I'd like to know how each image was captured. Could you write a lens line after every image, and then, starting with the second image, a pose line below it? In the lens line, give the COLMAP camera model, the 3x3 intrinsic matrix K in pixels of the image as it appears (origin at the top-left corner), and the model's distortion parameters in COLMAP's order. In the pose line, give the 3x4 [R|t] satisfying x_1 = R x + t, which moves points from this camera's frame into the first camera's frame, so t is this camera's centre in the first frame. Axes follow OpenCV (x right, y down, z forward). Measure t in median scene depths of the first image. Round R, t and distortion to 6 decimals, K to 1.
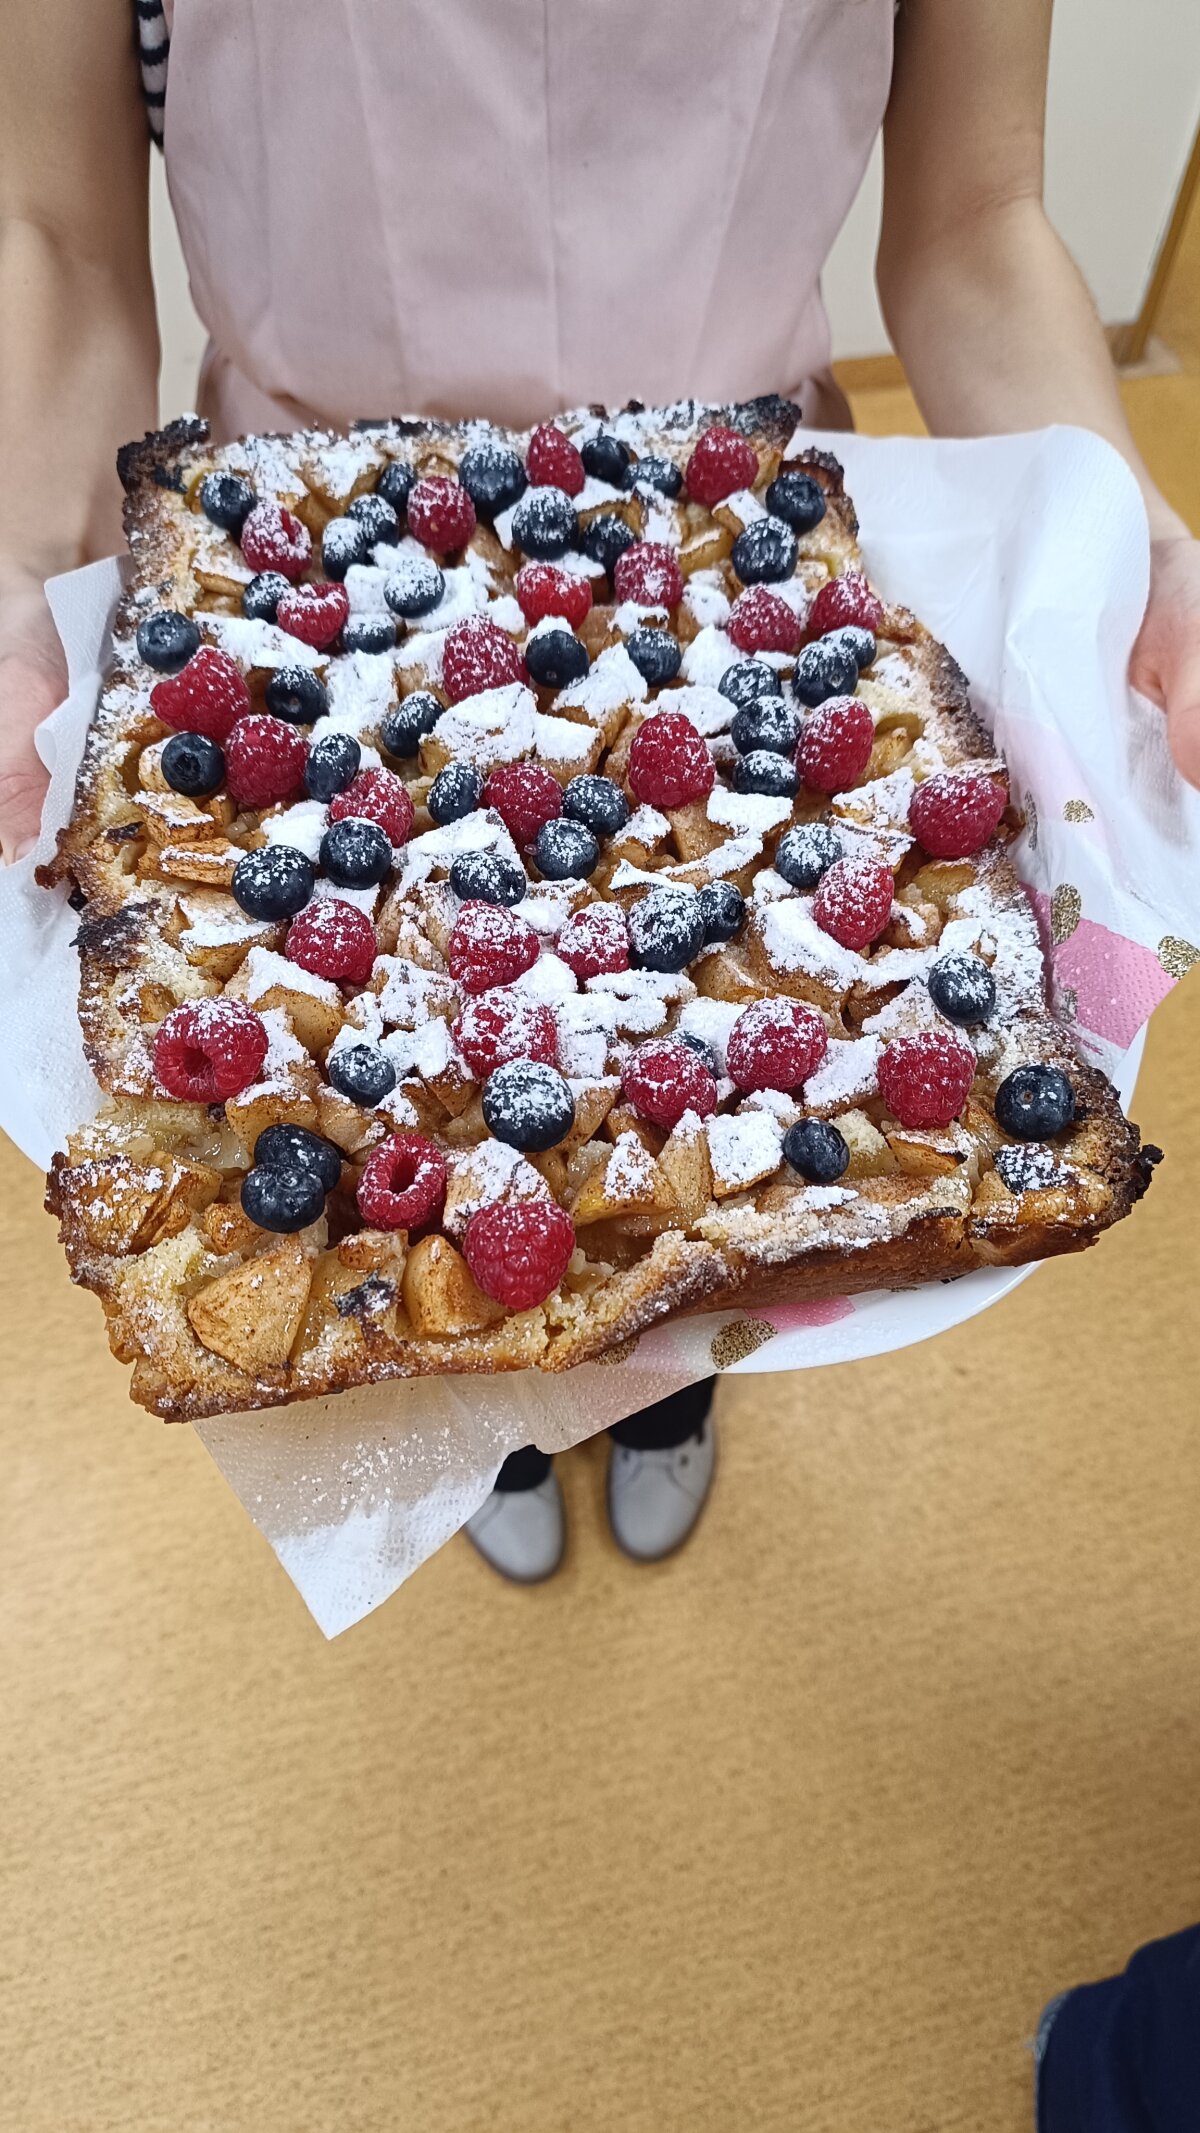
lens RADIAL K [[1466.4, 0, 479.9], [0, 1466.4, 1066.9], [0, 0, 1]] dist [-0.031501, -0.070362]
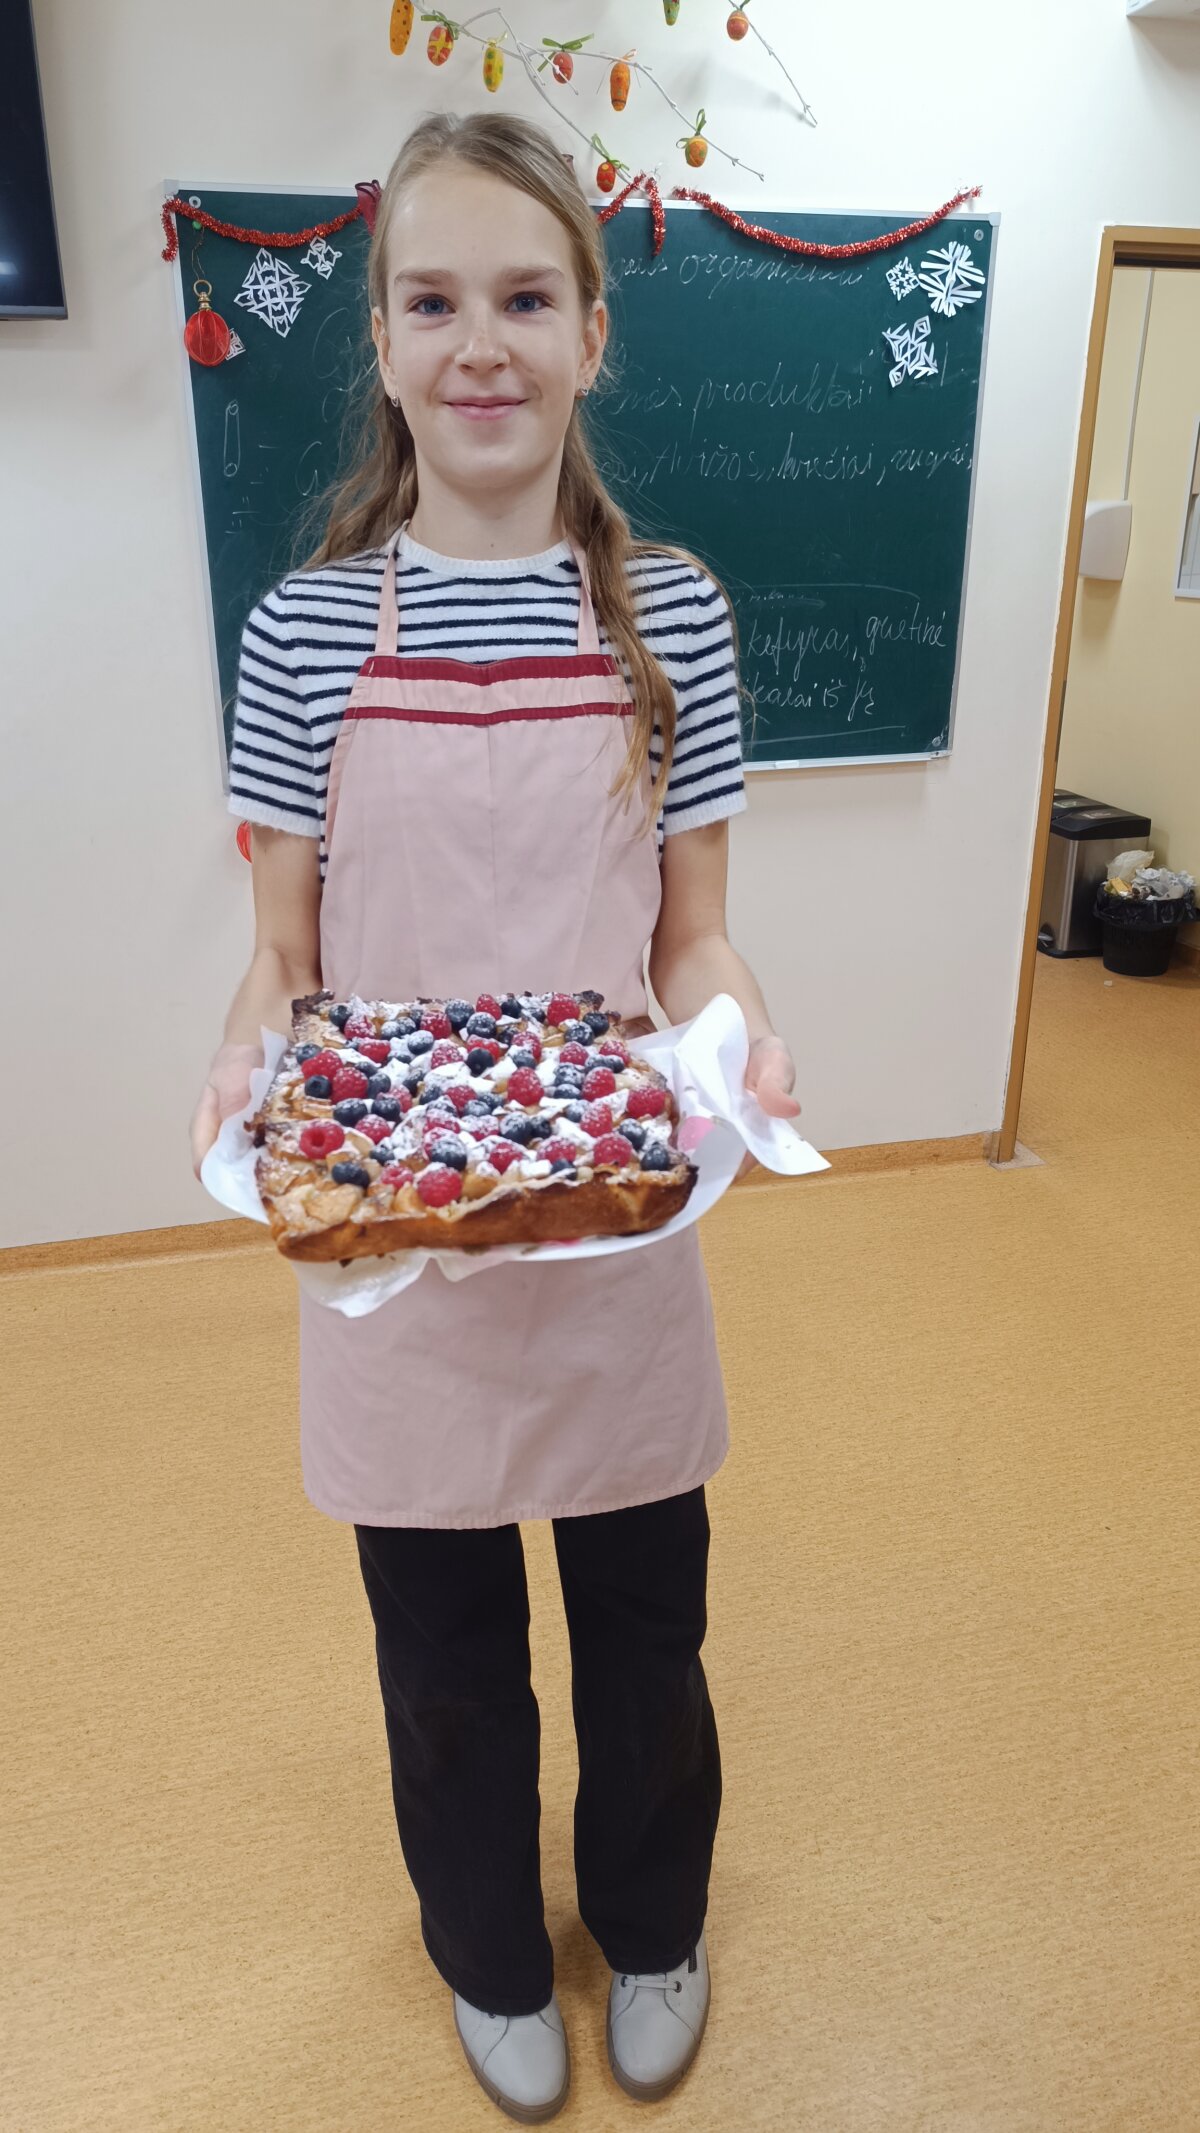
lens RADIAL K [[1510.0, 0, 600.0], [0, 1510.0, 1066.5], [0, 0, 1]] dist [-0.038989, -0.005383]
pose [[0.999602, -0.001910, 0.028163, 0.162518], [0.017359, 0.828339, -0.559958, 0.986984], [-0.022259, 0.560224, 0.828042, -0.894434]]
